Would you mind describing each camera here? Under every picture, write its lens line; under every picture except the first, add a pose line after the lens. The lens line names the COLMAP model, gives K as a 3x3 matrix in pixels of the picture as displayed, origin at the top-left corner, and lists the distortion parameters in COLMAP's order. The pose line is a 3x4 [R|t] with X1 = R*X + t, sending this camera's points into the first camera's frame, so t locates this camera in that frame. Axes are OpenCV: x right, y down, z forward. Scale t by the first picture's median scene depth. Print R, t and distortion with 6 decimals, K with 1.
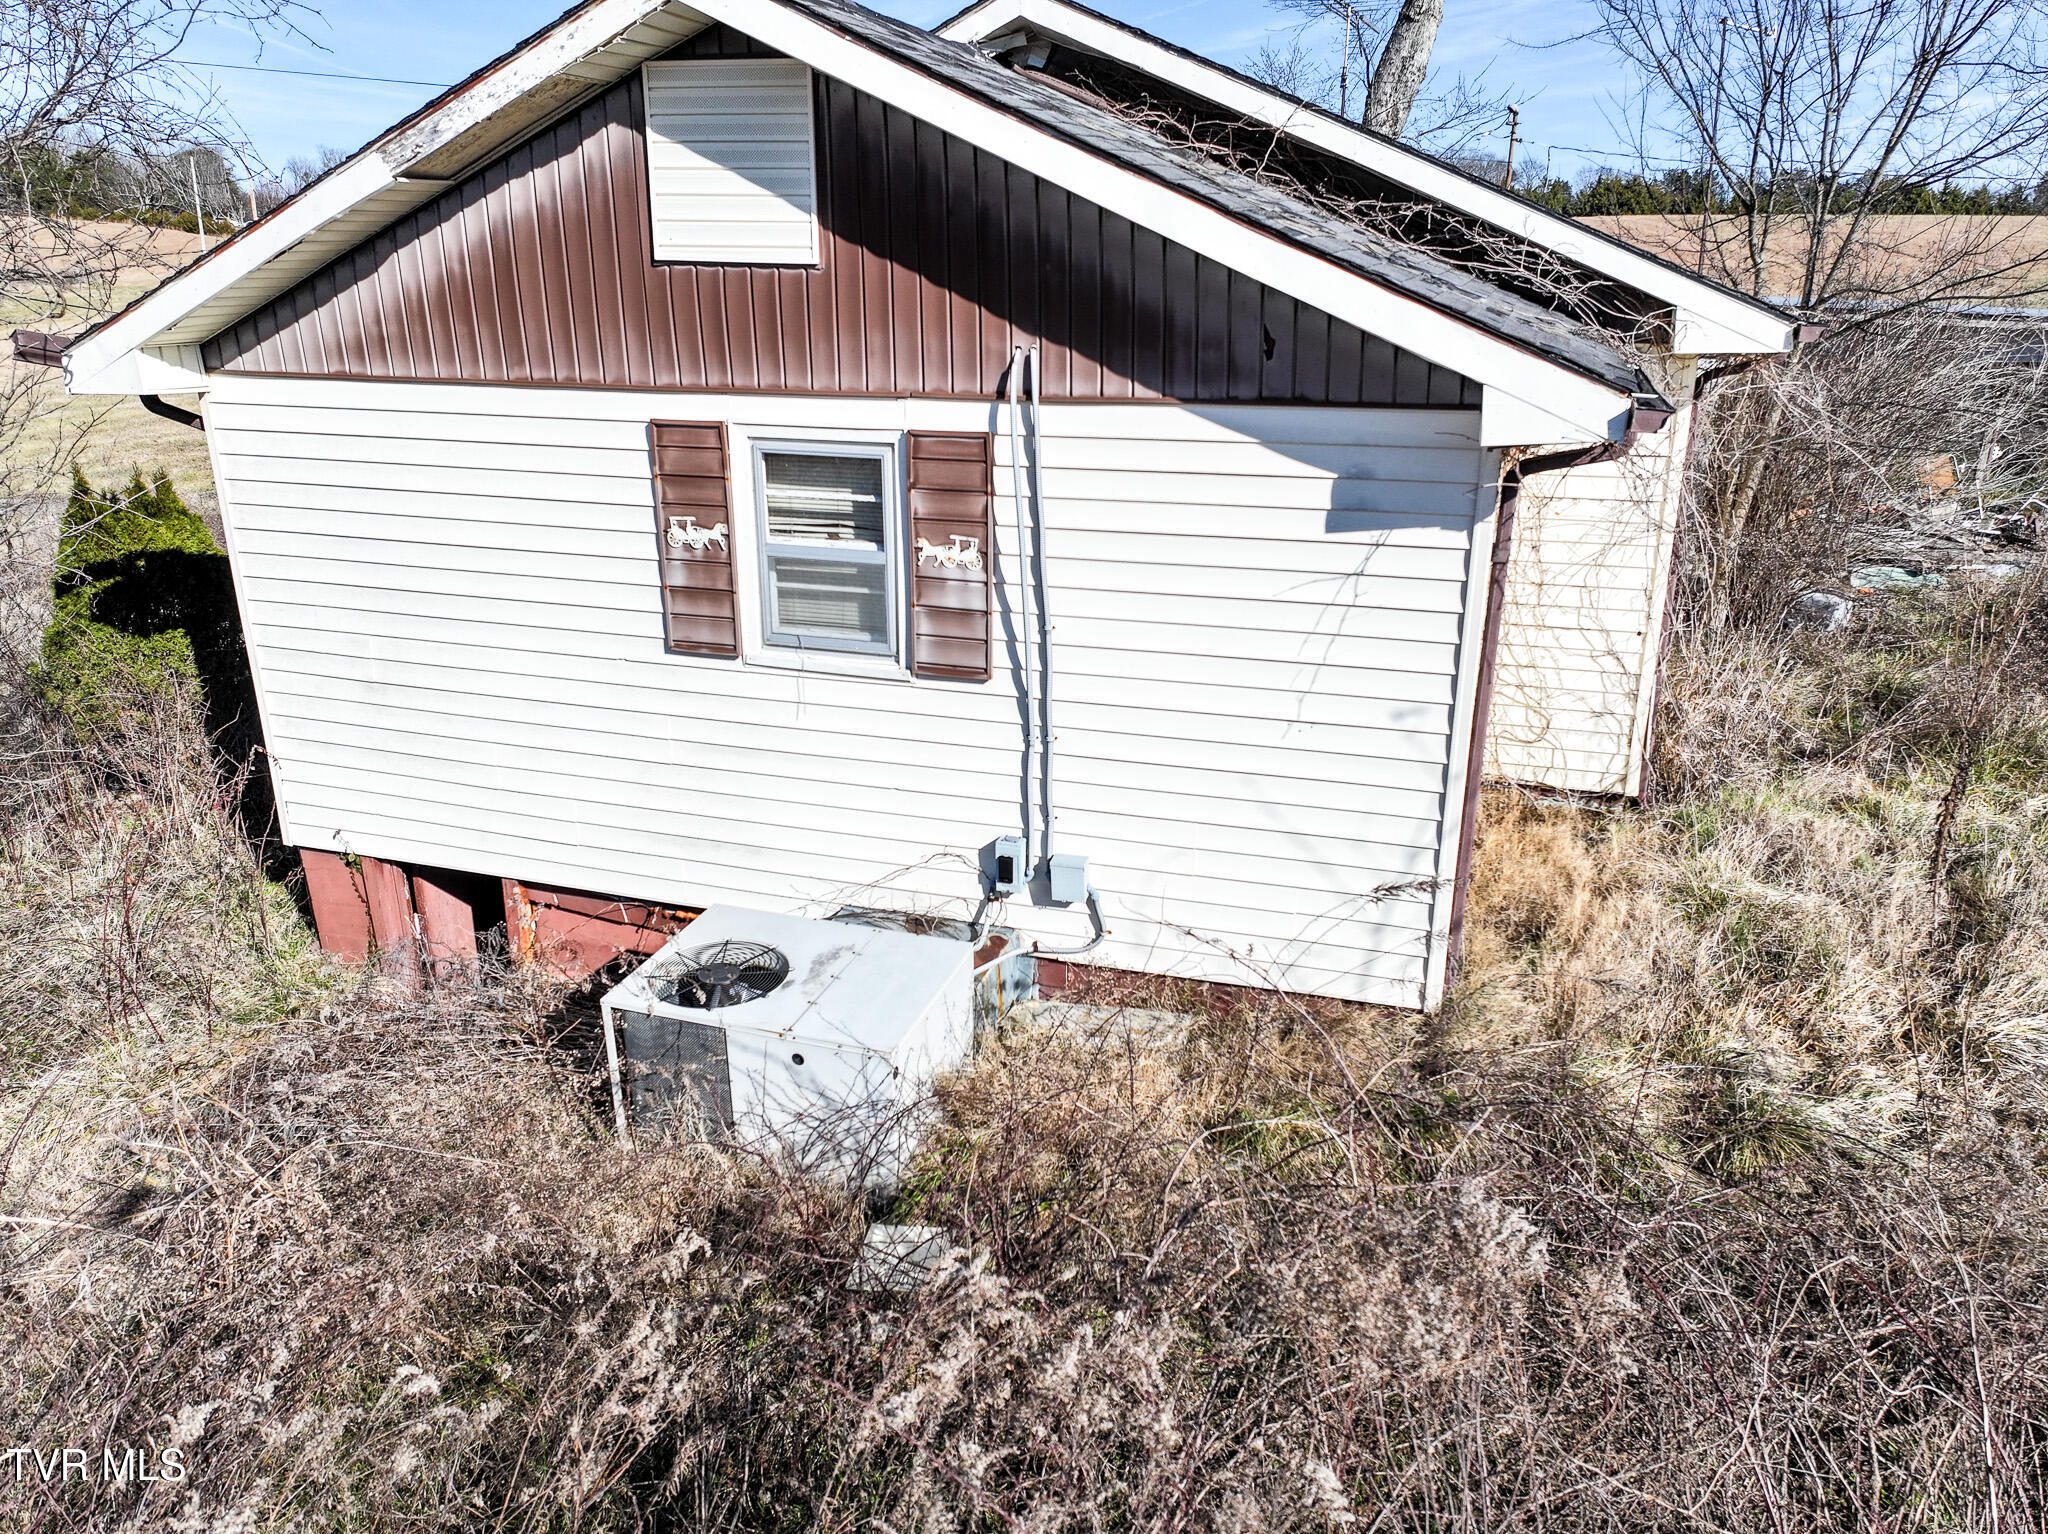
lens RADIAL K [[1430.8, 0, 1030.3], [0, 1430.8, 761.0], [0, 0, 1]] dist [-0.008704, 0.024576]
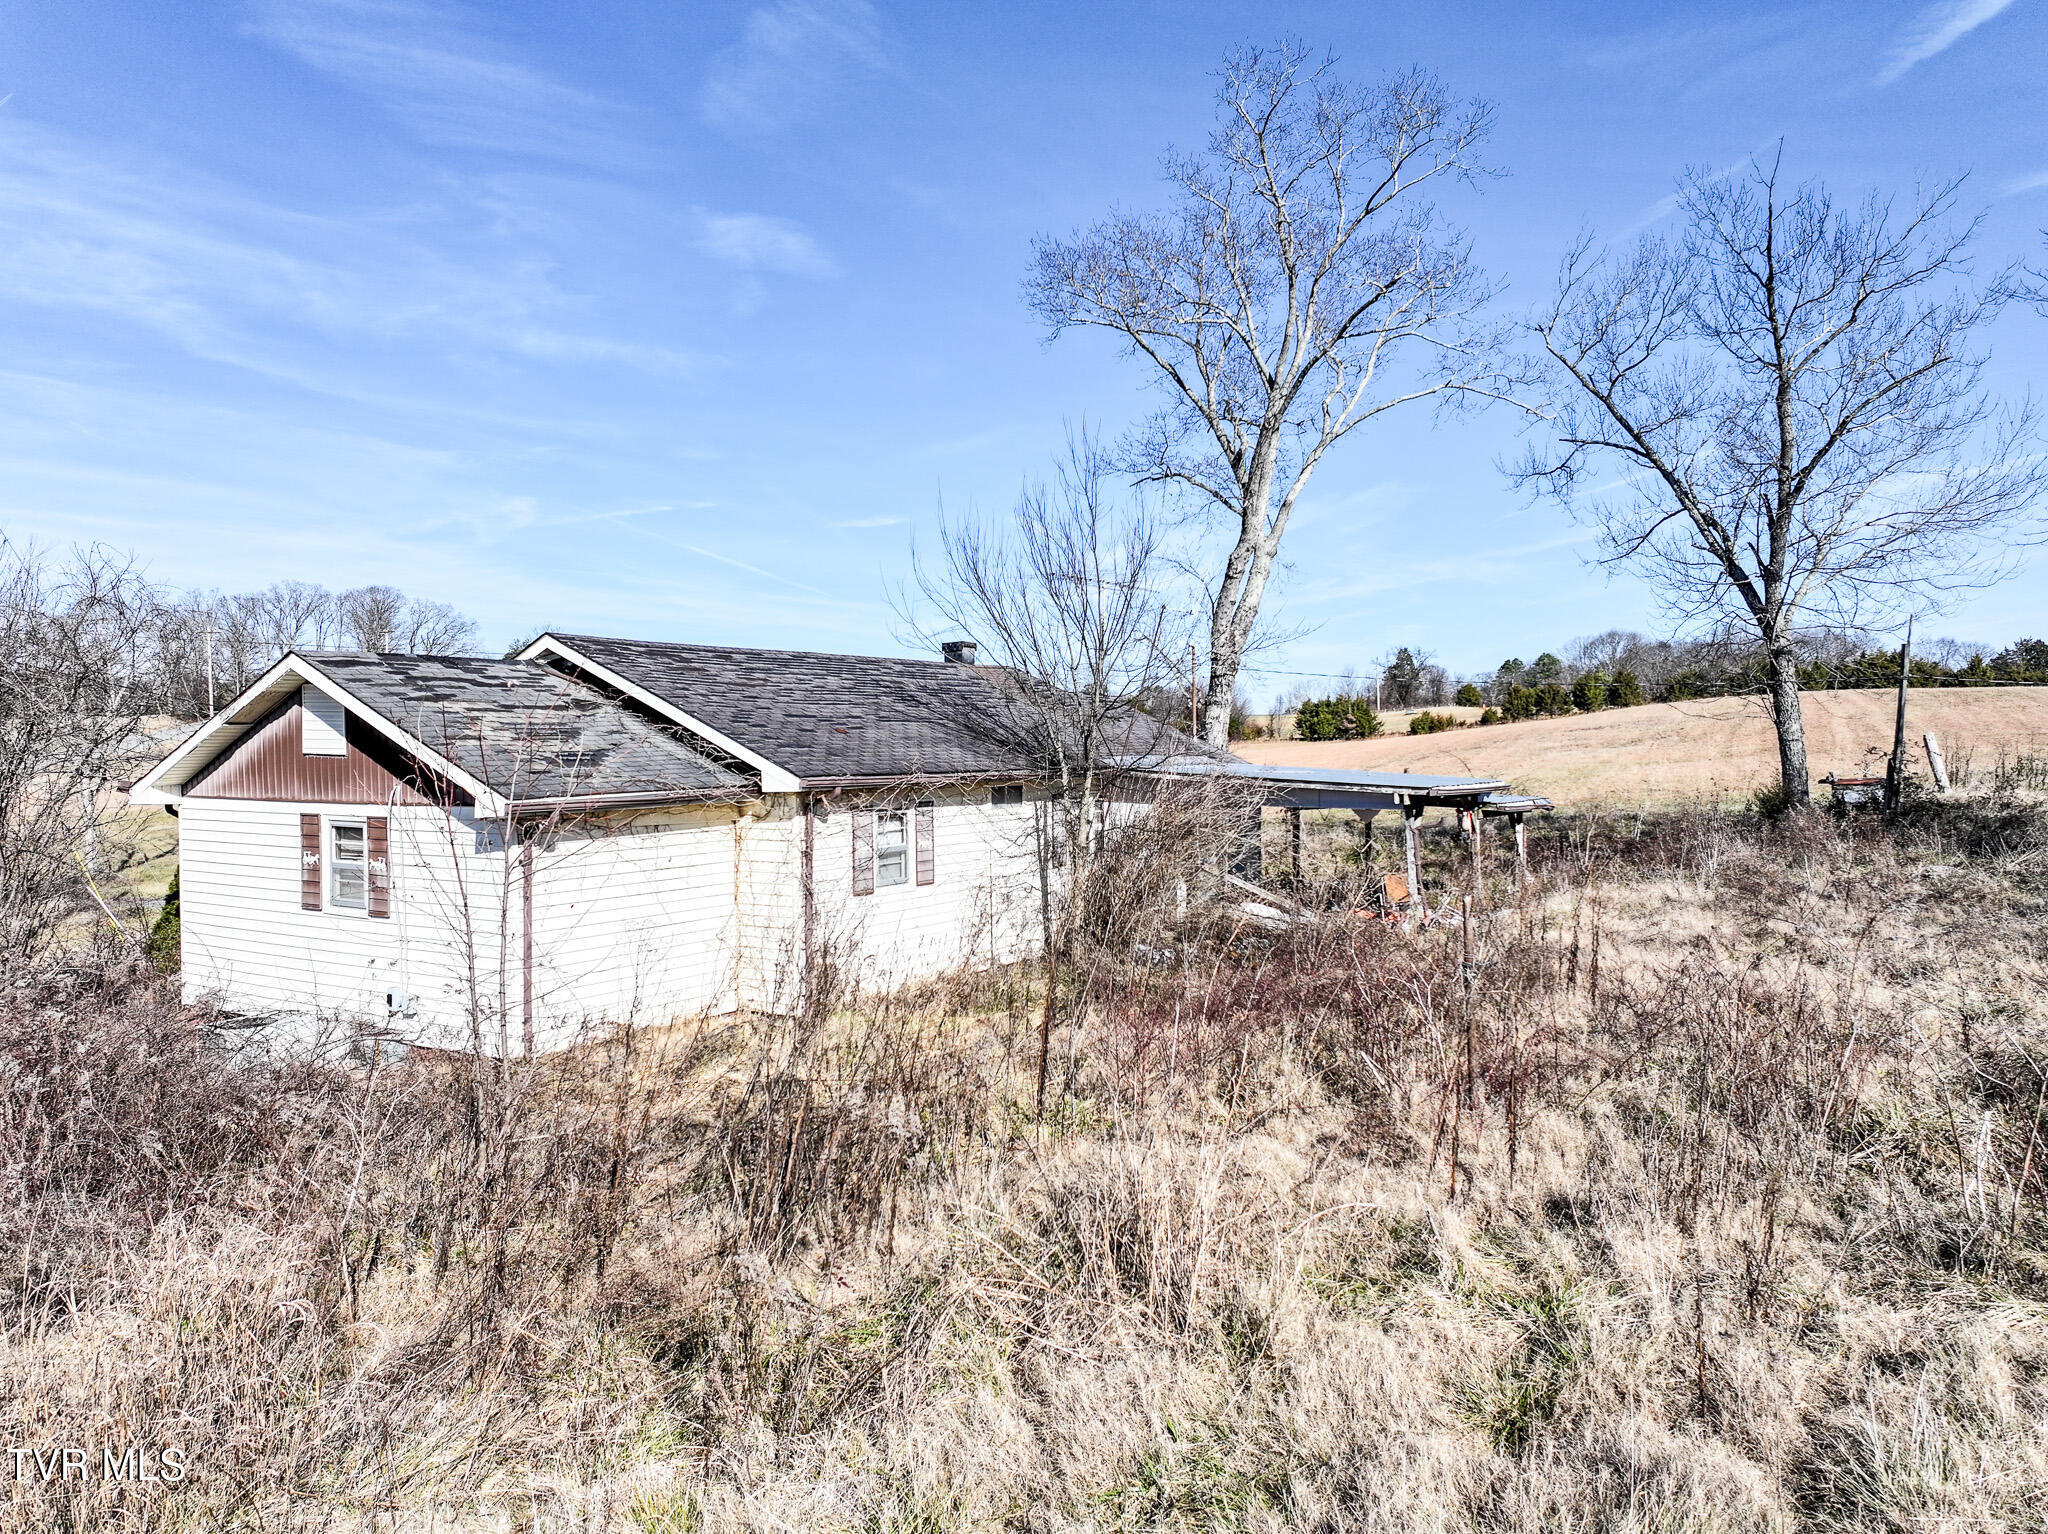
lens RADIAL K [[1430.8, 0, 1030.3], [0, 1430.8, 761.0], [0, 0, 1]] dist [-0.008704, 0.024576]
pose [[0.971670, 0.000630, -0.236342, 1.581327], [-0.074106, 0.950379, -0.302139, 0.340136], [0.224424, 0.311094, 0.923501, -1.066182]]
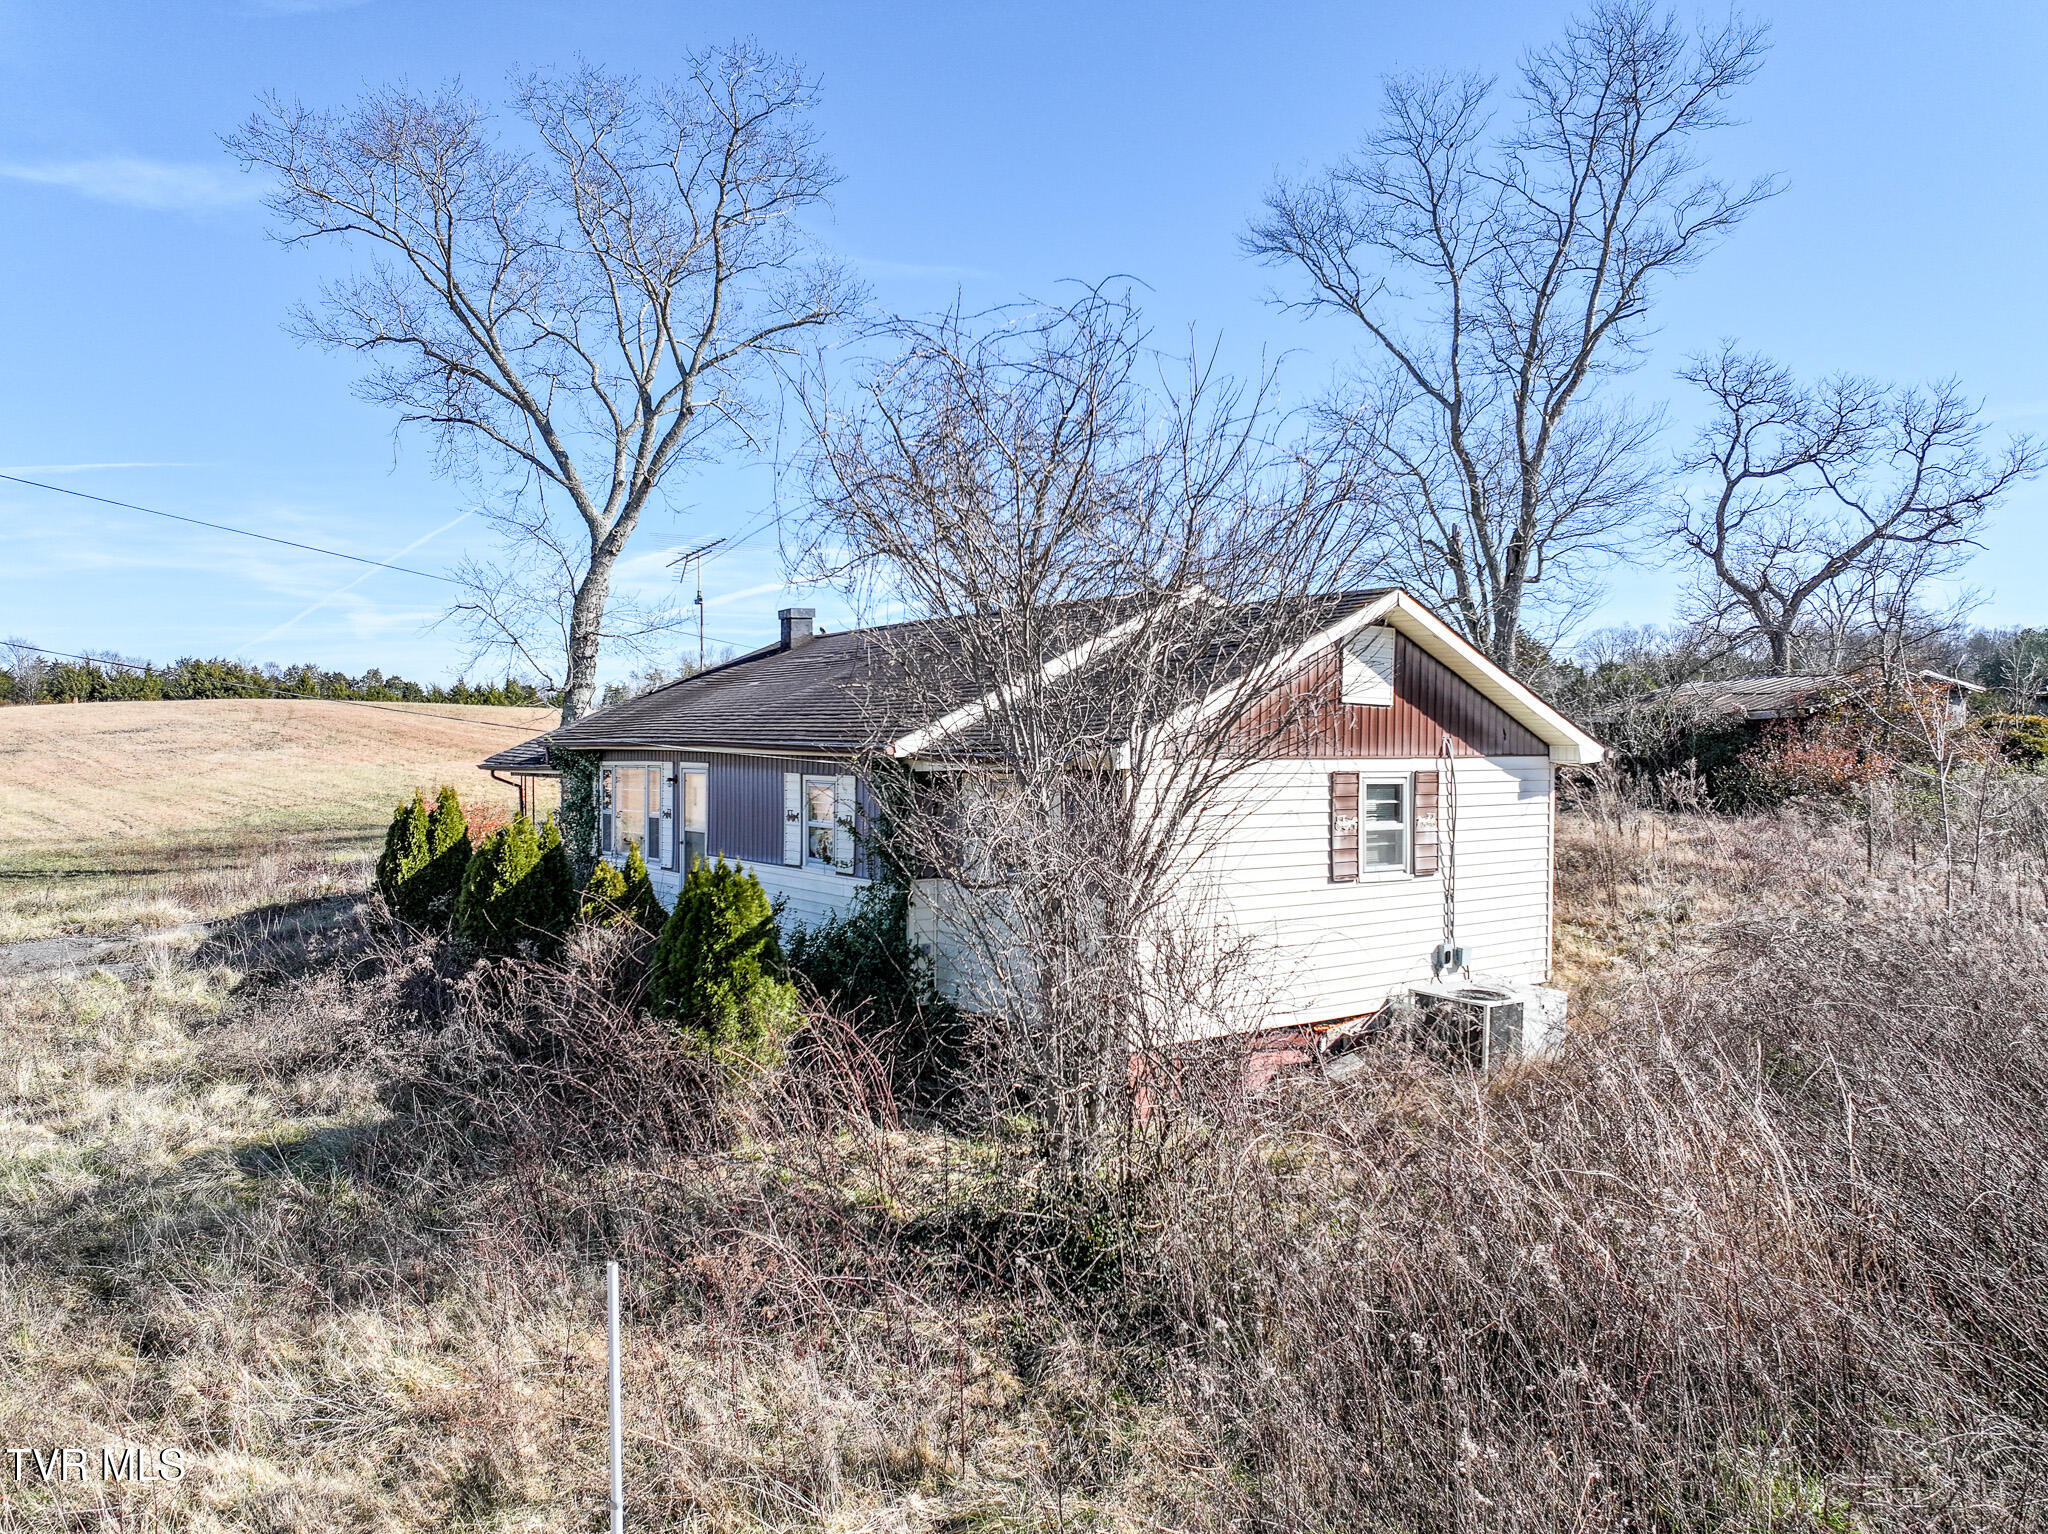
lens RADIAL K [[1435.9, 0, 1031.5], [0, 1435.9, 769.6], [0, 0, 1]] dist [-0.009115, 0.013983]
pose [[0.561532, -0.009484, 0.827401, -2.323472], [0.269244, 0.947613, -0.171865, 0.008150], [-0.782425, 0.319280, 0.534669, 0.198853]]
